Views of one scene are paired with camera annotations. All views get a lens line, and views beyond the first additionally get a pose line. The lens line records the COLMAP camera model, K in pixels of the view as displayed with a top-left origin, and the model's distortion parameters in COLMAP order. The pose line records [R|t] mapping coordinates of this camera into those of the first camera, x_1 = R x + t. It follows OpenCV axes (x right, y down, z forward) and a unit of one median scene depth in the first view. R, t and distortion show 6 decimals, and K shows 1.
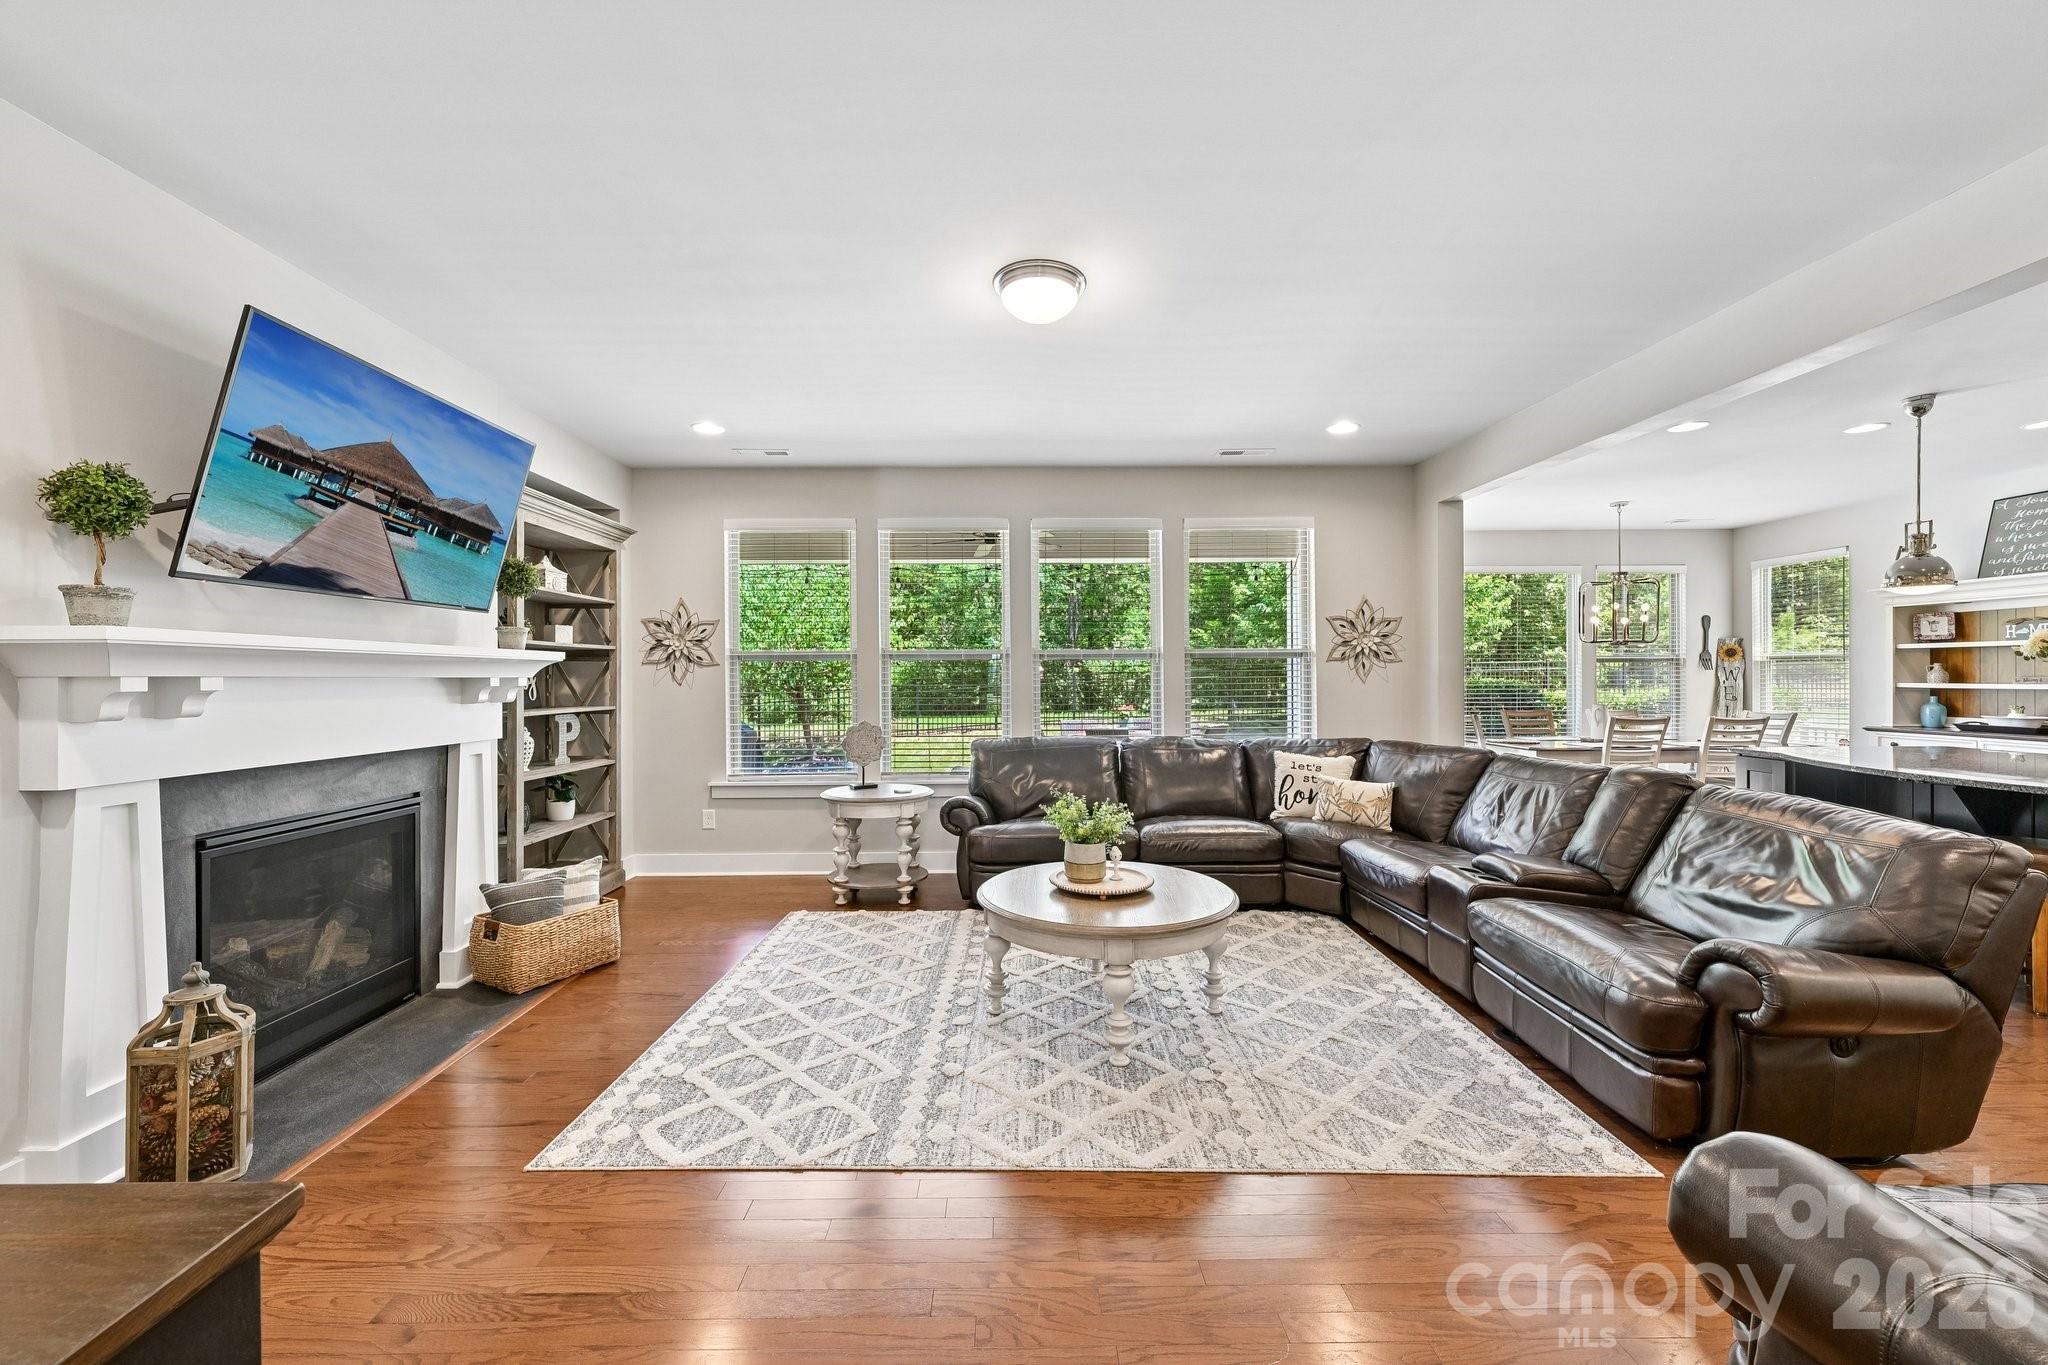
lens RADIAL K [[815.6, 0, 1012.5], [0, 815.6, 679.1], [0, 0, 1]] dist [0.003614, -0.000134]
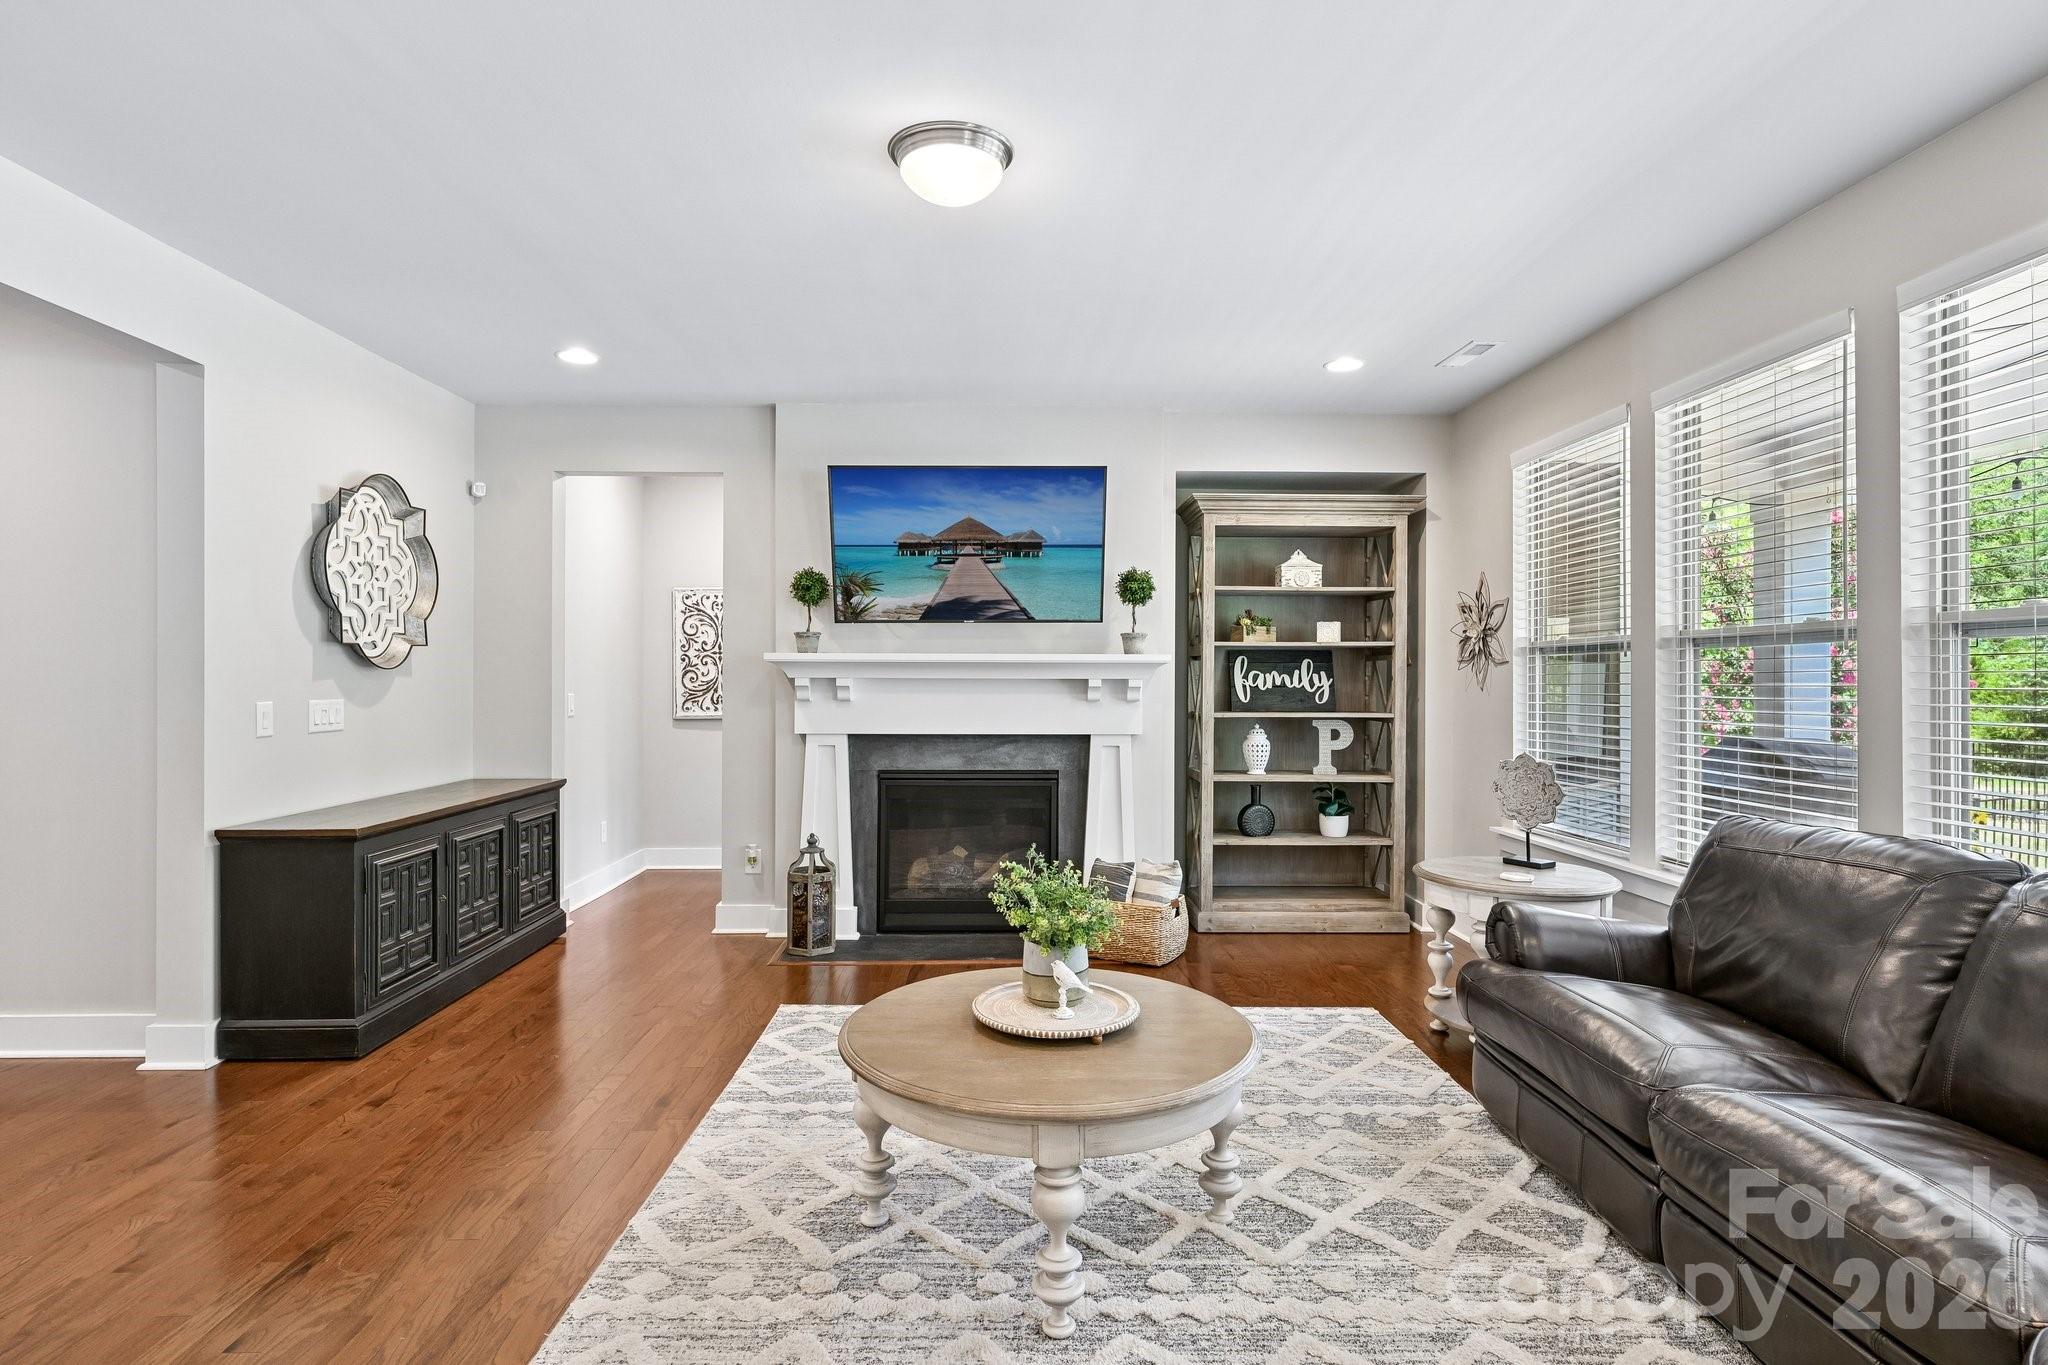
lens RADIAL K [[1026.9, 0, 1013.5], [0, 1026.9, 668.1], [0, 0, 1]] dist [0.004246, -0.002625]
pose [[0.016864, -0.006525, -0.999836, 0.494233], [-0.004529, 0.999968, -0.006603, -0.004581], [0.999848, 0.004639, 0.016834, 0.525730]]
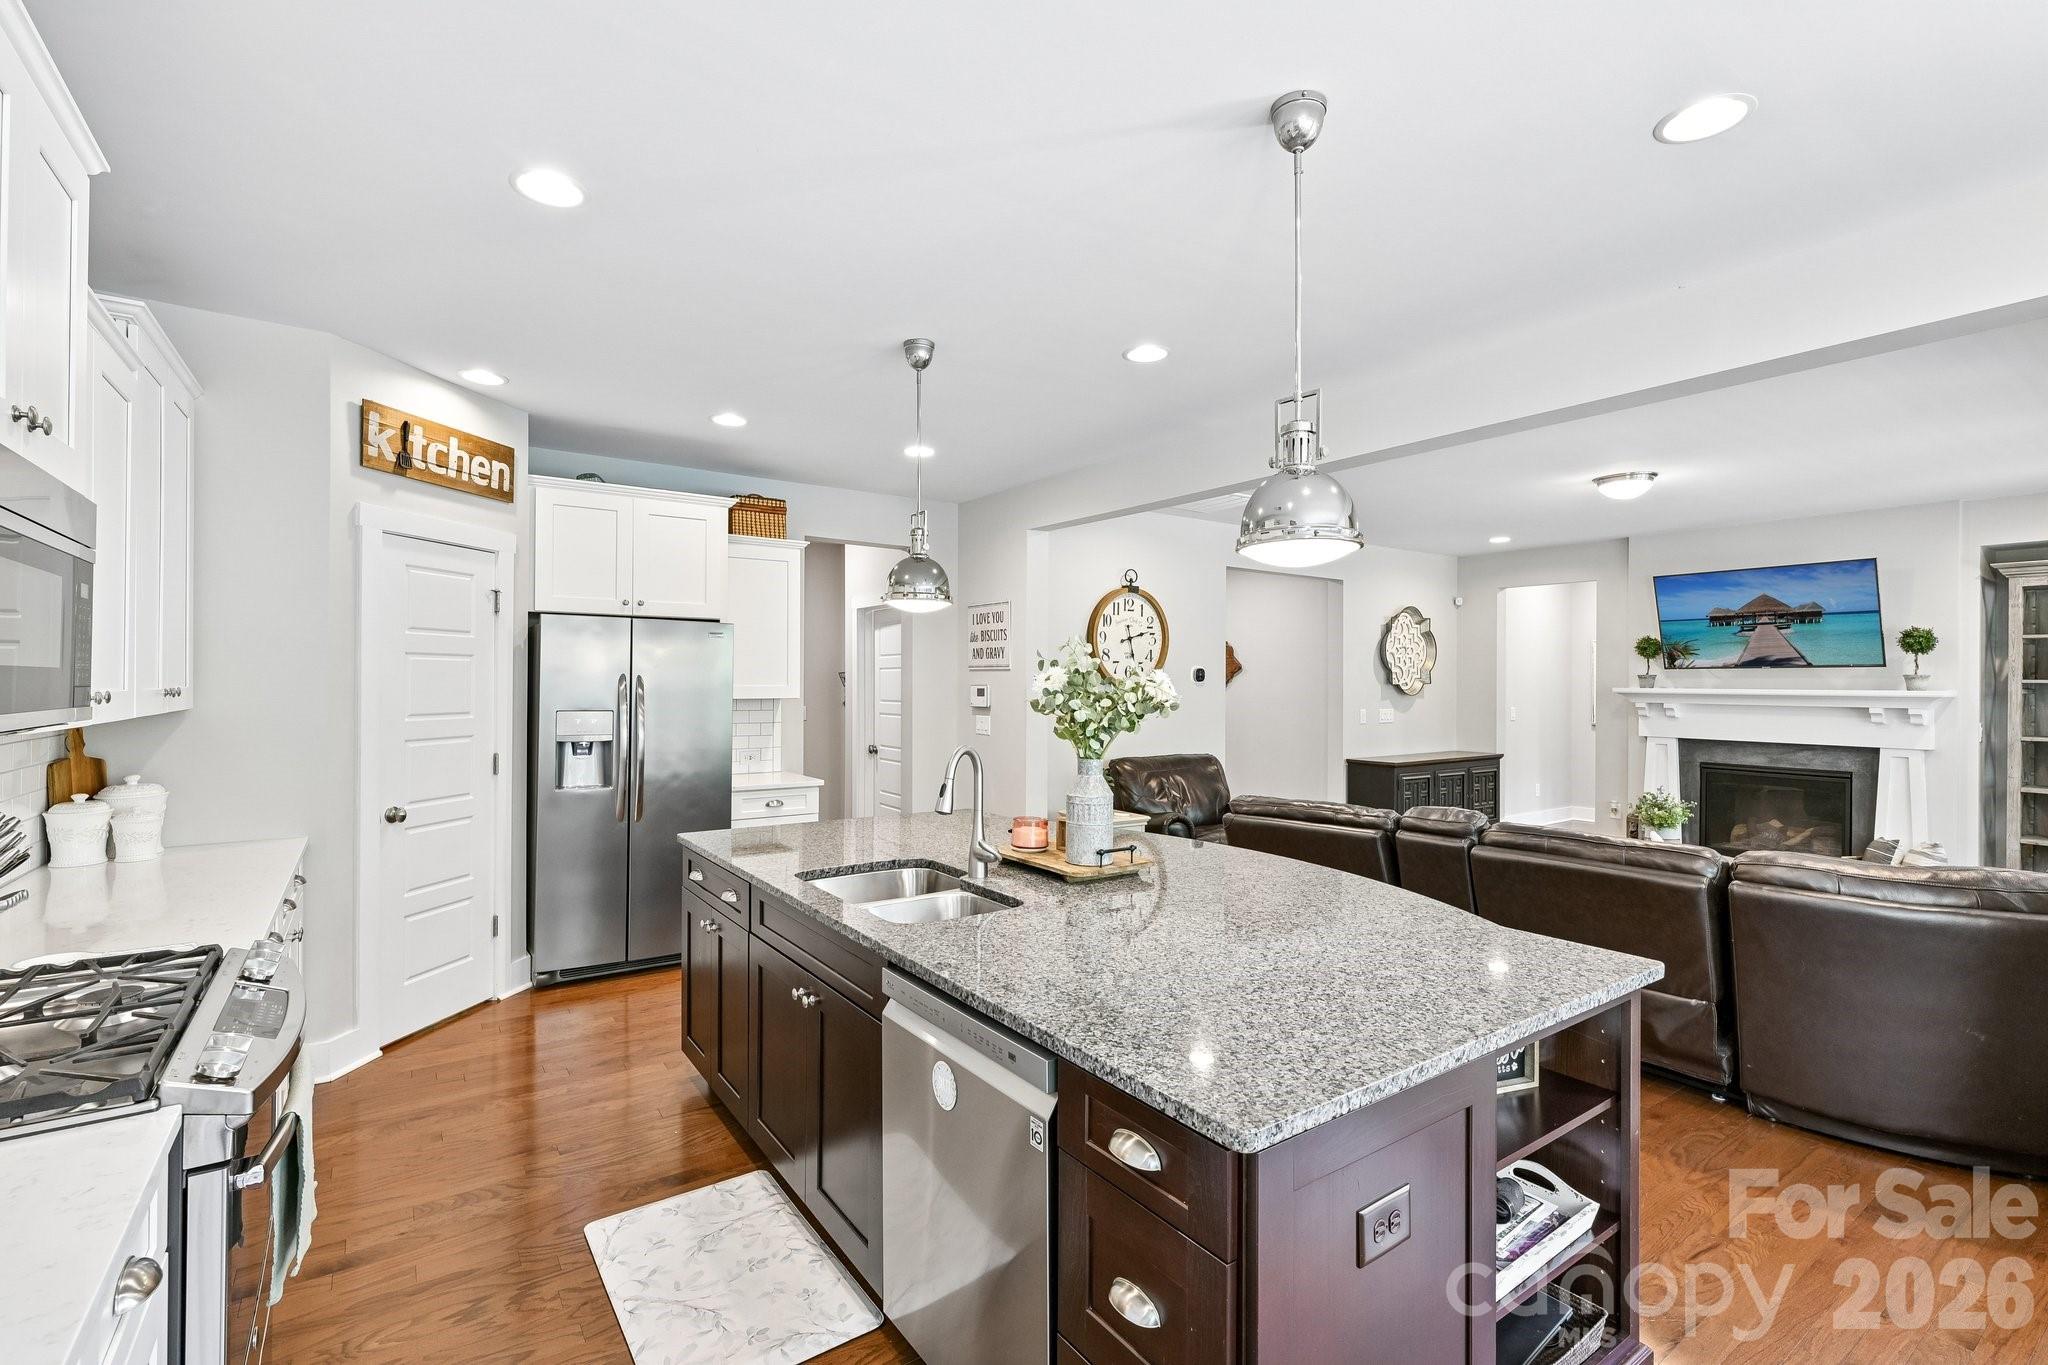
lens RADIAL K [[913.2, 0, 1025.8], [0, 913.2, 678.2], [0, 0, 1]] dist [-0.000485, 0.000763]
pose [[-0.827410, -0.002994, -0.561591, 1.069892], [-0.004481, 0.999989, 0.001270, -0.033637], [0.561581, 0.003567, -0.827414, 0.944829]]
